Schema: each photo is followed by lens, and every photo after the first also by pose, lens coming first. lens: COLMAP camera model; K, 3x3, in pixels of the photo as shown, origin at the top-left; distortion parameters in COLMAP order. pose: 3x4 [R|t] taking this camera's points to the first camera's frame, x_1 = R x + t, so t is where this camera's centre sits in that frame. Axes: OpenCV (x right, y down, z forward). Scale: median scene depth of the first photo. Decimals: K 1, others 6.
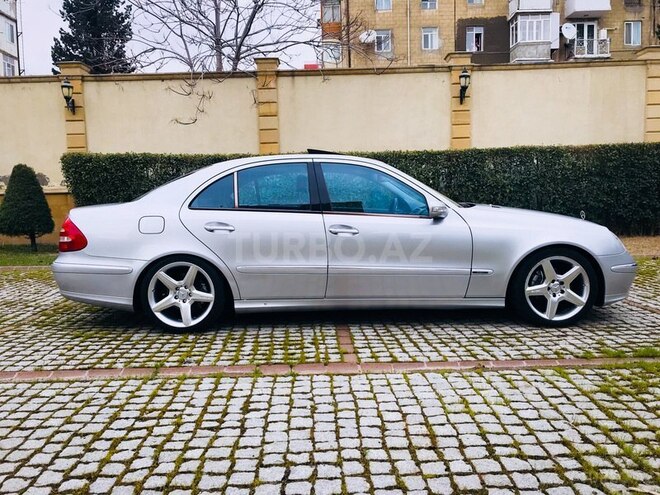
lens RADIAL K [[534.8, 0, 330.0], [0, 534.8, 247.5], [0, 0, 1]] dist [0.041760, -0.051130]
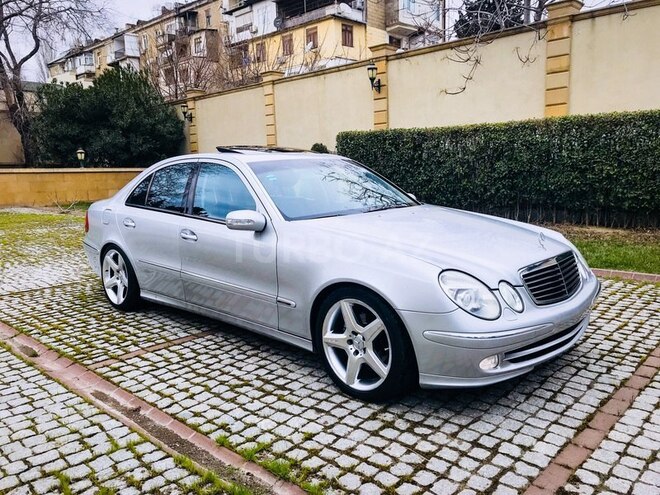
lens RADIAL K [[534.8, 0, 330.0], [0, 534.8, 247.5], [0, 0, 1]] dist [0.041760, -0.051130]
pose [[0.713335, 0.106042, -0.692754, 0.851595], [-0.054661, 0.993894, 0.095853, -0.113403], [0.698688, -0.030509, 0.714776, 0.467760]]
